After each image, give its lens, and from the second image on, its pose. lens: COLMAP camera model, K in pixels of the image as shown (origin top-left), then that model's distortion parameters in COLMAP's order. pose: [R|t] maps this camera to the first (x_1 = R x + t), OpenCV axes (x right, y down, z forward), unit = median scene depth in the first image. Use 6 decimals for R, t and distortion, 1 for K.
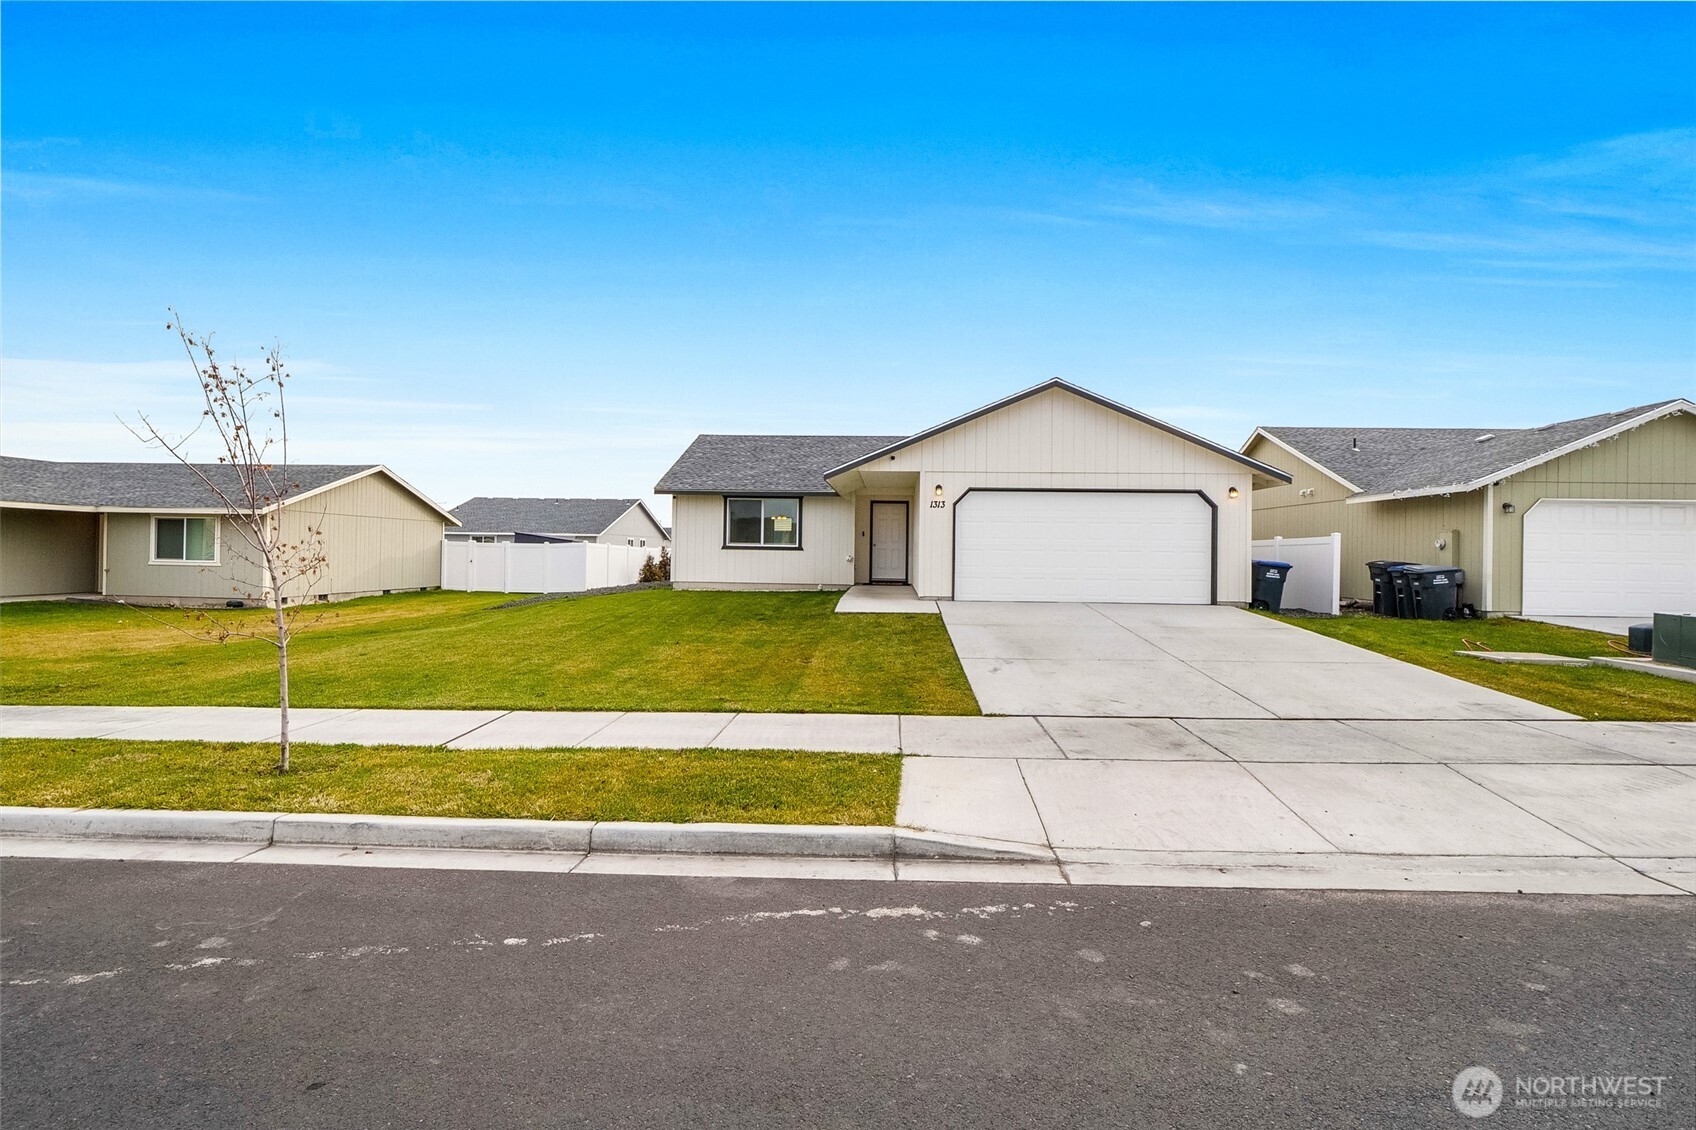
lens RADIAL K [[826.6, 0, 842.6], [0, 826.6, 557.1], [0, 0, 1]] dist [-0.017726, -0.000114]
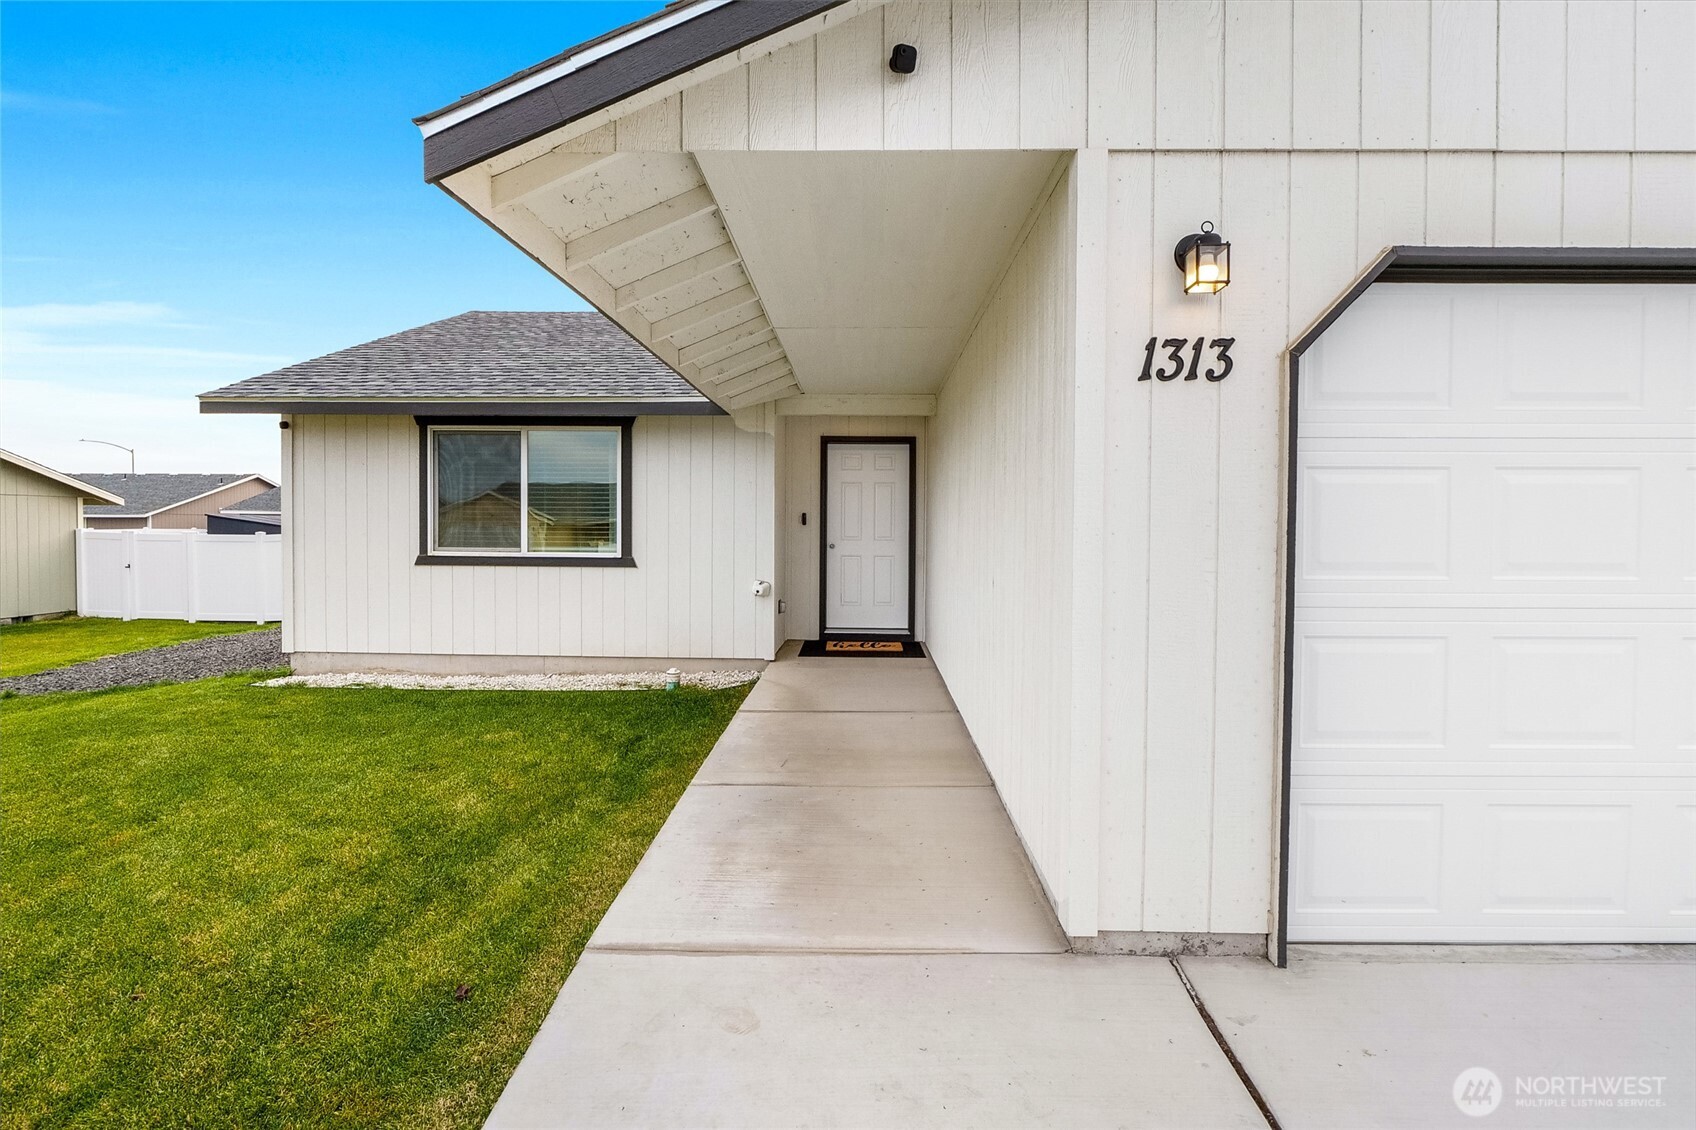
lens RADIAL K [[796.5, 0, 845.3], [0, 796.5, 548.7], [0, 0, 1]] dist [-0.016106, -0.000221]
pose [[0.999361, -0.007559, 0.034925, 0.046400], [0.006738, 0.999700, 0.023560, -0.033285], [-0.035093, -0.023310, 0.999112, 0.895604]]
